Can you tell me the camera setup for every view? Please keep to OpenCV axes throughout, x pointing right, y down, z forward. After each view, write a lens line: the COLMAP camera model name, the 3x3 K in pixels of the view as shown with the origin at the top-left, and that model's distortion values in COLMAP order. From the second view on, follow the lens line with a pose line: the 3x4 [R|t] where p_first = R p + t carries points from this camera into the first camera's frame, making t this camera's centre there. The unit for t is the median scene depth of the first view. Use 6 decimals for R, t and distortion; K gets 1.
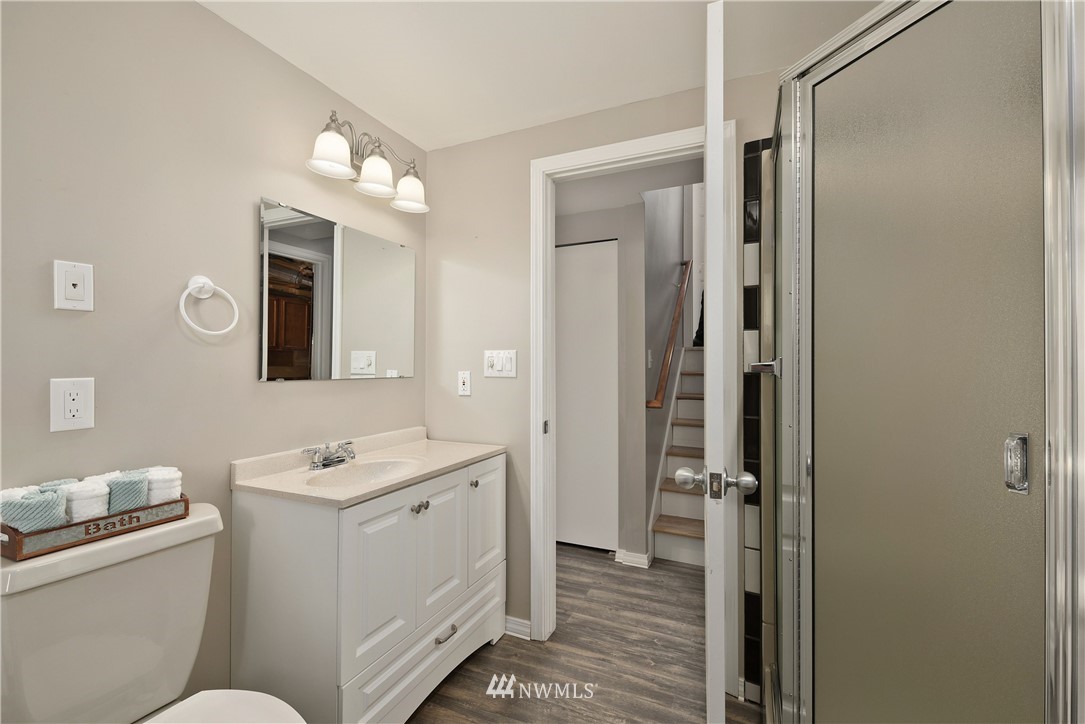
lens RADIAL K [[456.2, 0, 542.5], [0, 456.2, 362.0], [0, 0, 1]] dist [-0.000485, -0.000080]
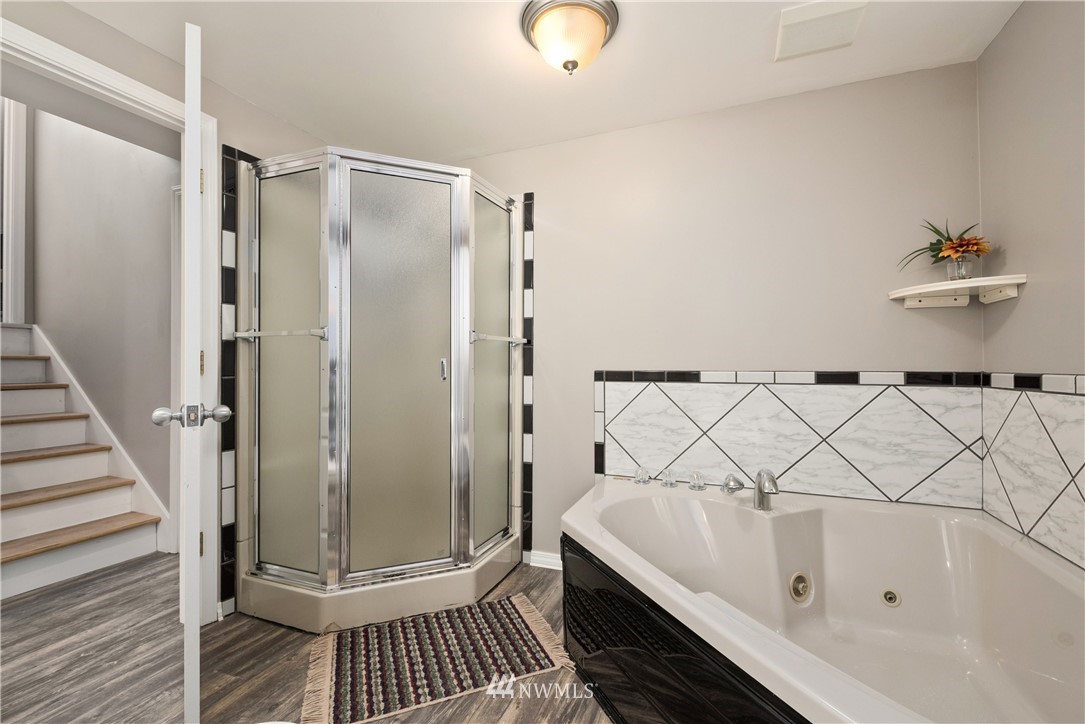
lens RADIAL K [[485.0, 0, 542.5], [0, 485.0, 362.0], [0, 0, 1]] dist [-0.000821, -0.000417]
pose [[-0.048253, 0.002303, 0.998832, -0.802591], [-0.010182, 0.999944, -0.002797, 0.070930], [-0.998783, -0.010305, -0.048227, 0.228807]]
